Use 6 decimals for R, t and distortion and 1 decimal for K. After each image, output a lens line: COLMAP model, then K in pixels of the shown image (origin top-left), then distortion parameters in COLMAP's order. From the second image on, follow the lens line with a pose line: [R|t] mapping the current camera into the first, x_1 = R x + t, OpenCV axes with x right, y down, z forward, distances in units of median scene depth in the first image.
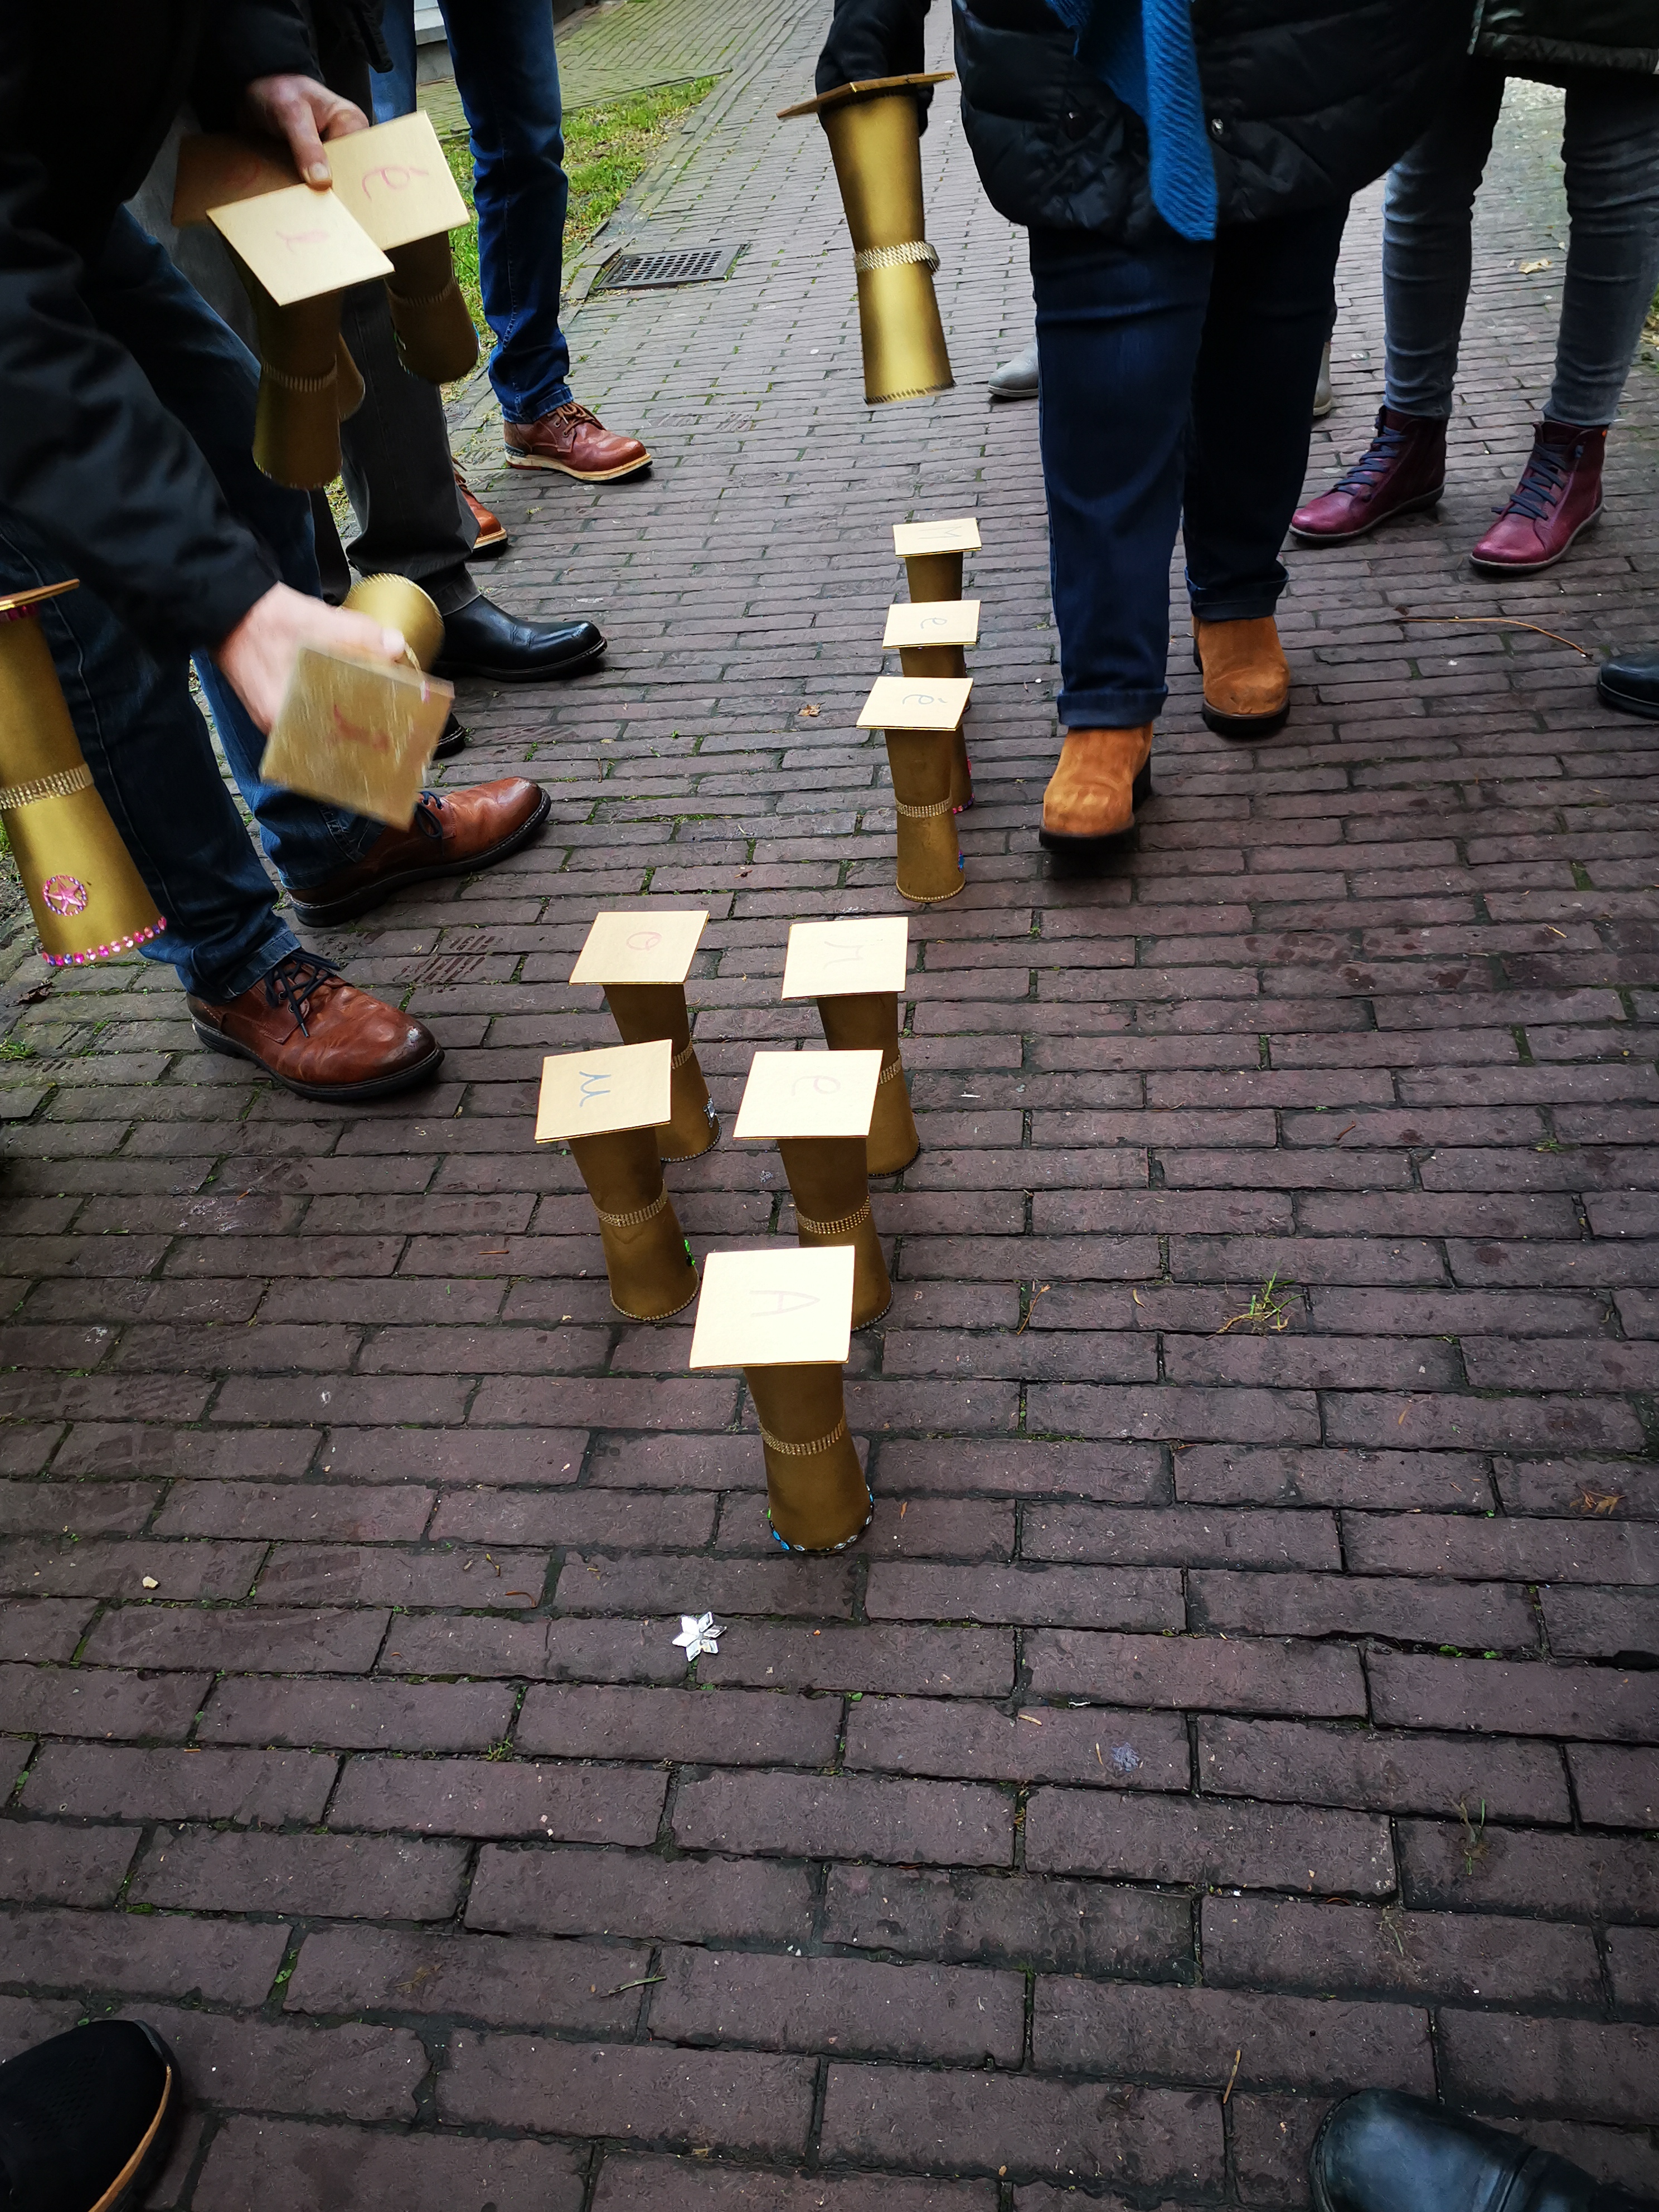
lens RADIAL K [[1705.7, 0, 829.5], [0, 1705.7, 1106.0], [0, 0, 1]] dist [0.112257, -0.143158]
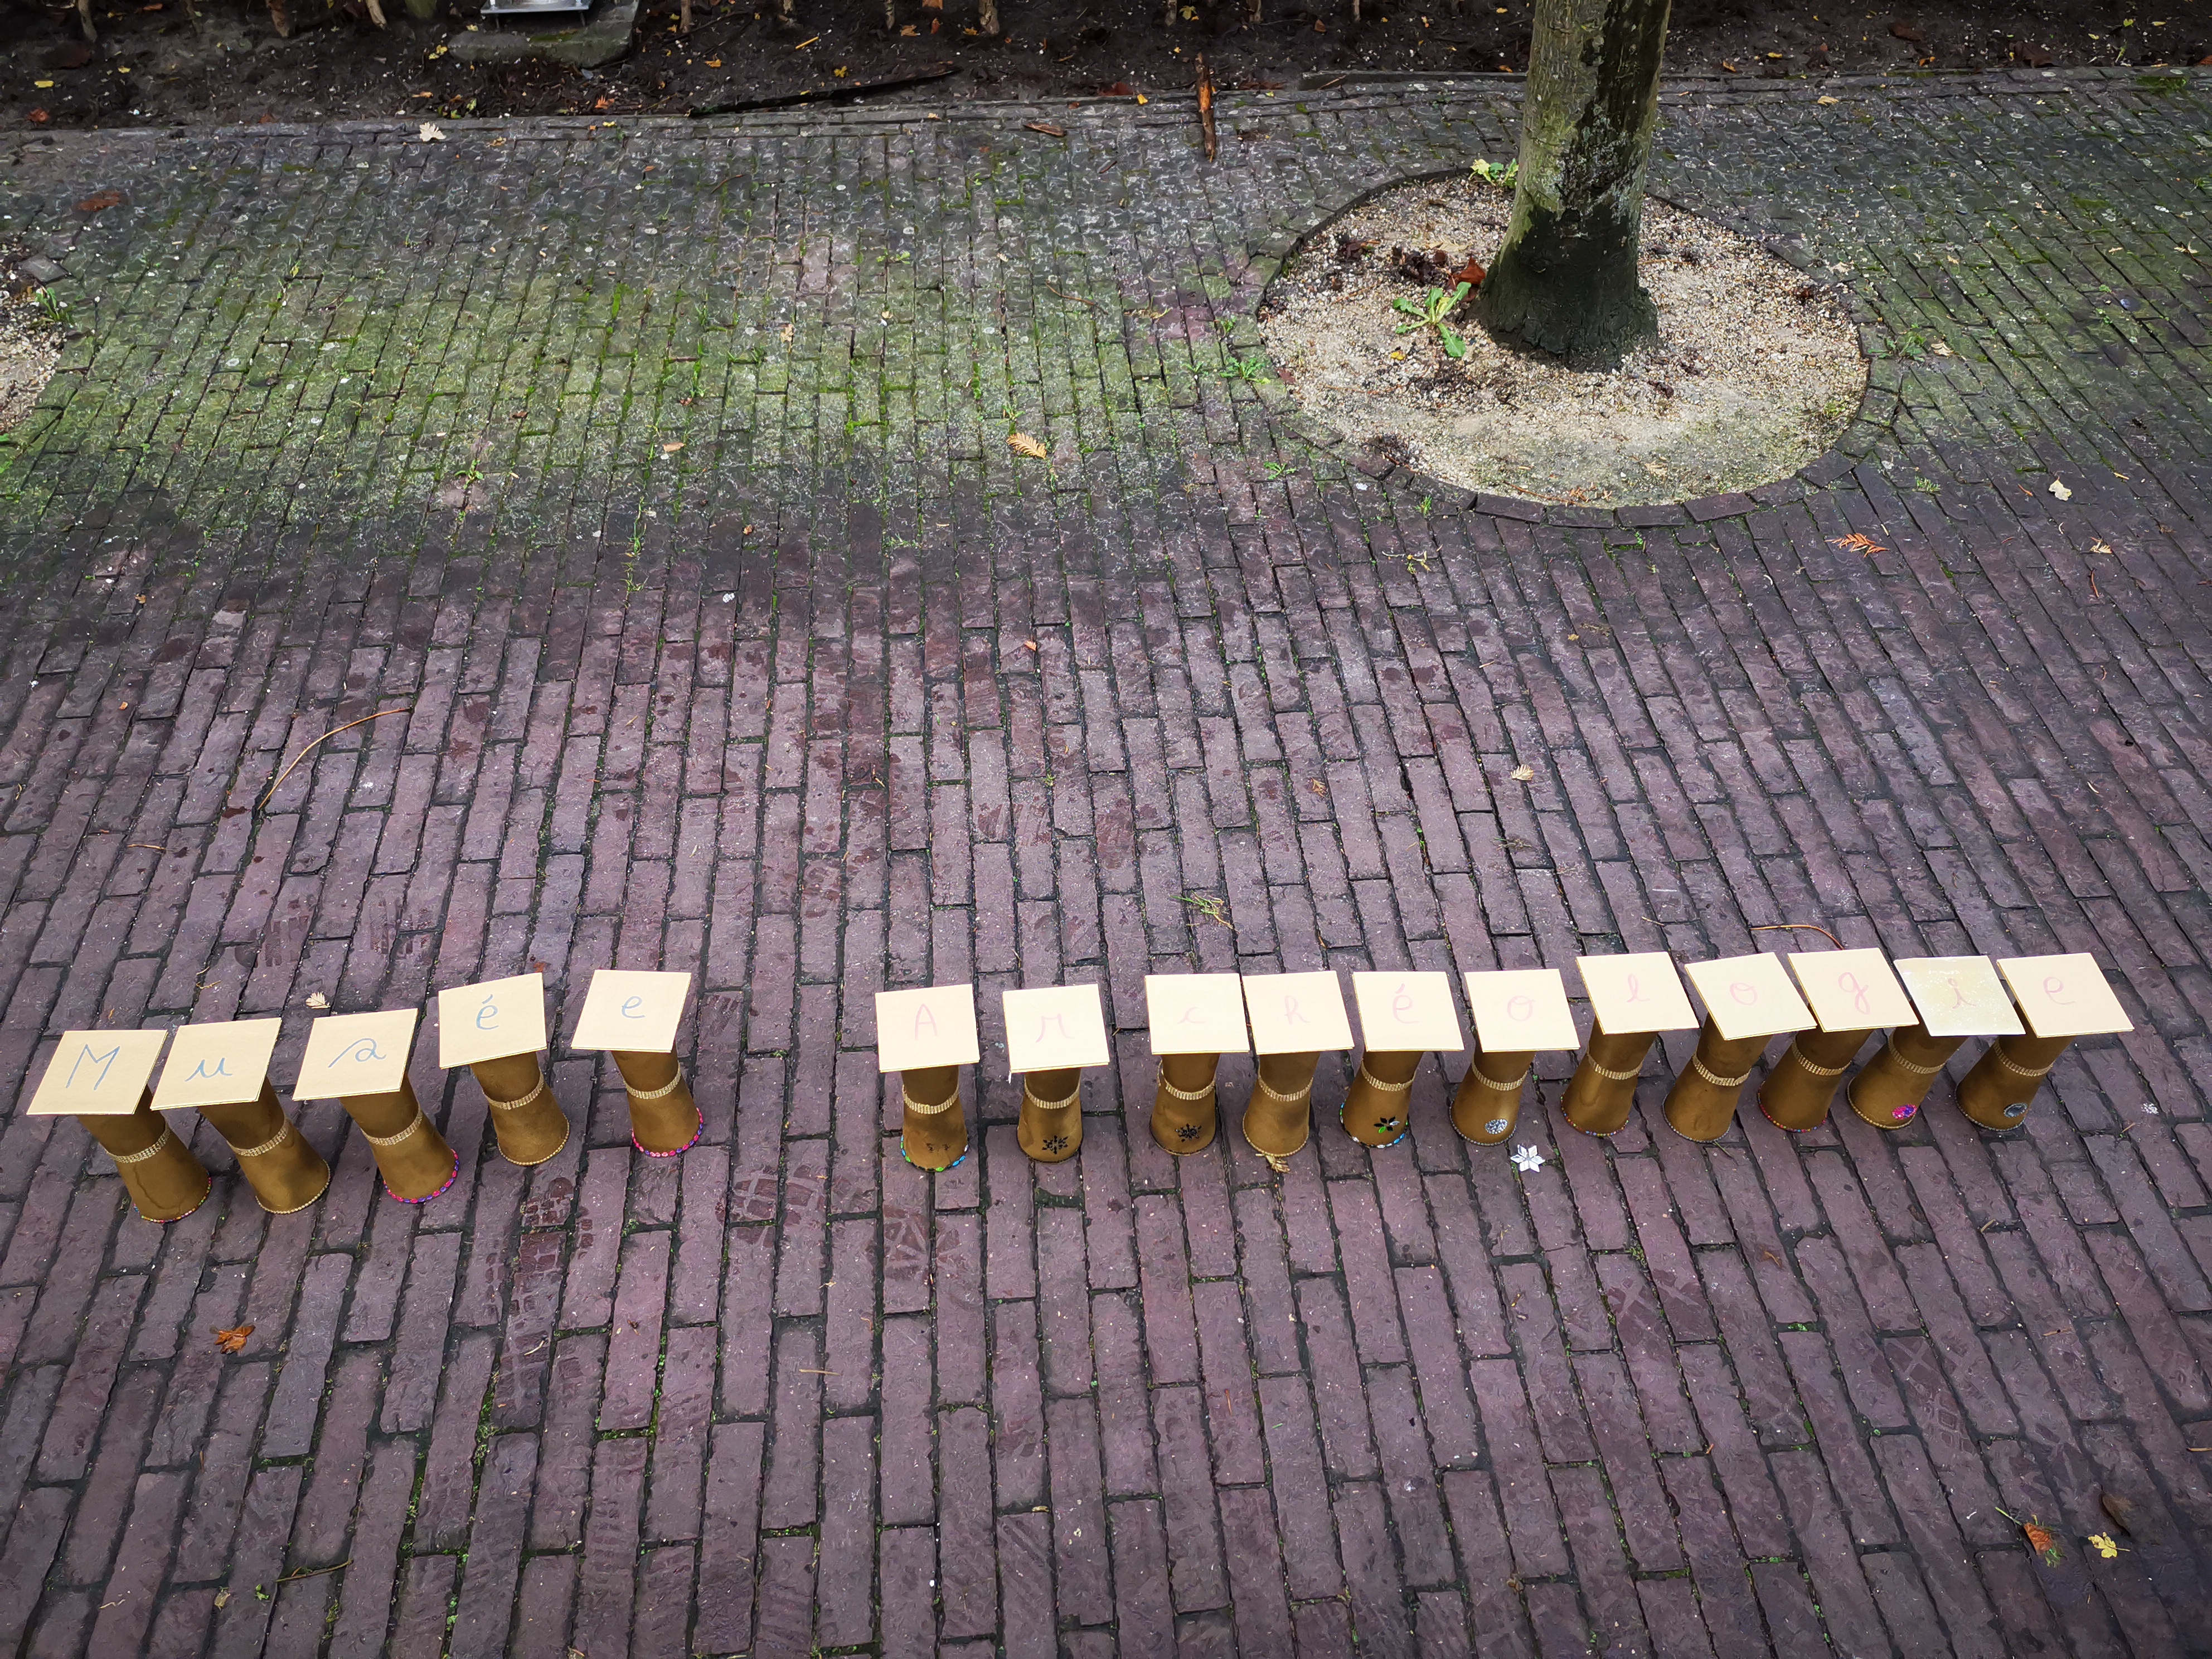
lens RADIAL K [[1705.7, 0, 1106.0], [0, 1705.7, 829.5], [0, 0, 1]] dist [0.112257, -0.143158]
pose [[-0.202566, -0.631292, 0.748624, -0.856411], [0.628133, 0.502727, 0.593898, -0.903195], [-0.751276, 0.590539, 0.294700, 0.528800]]
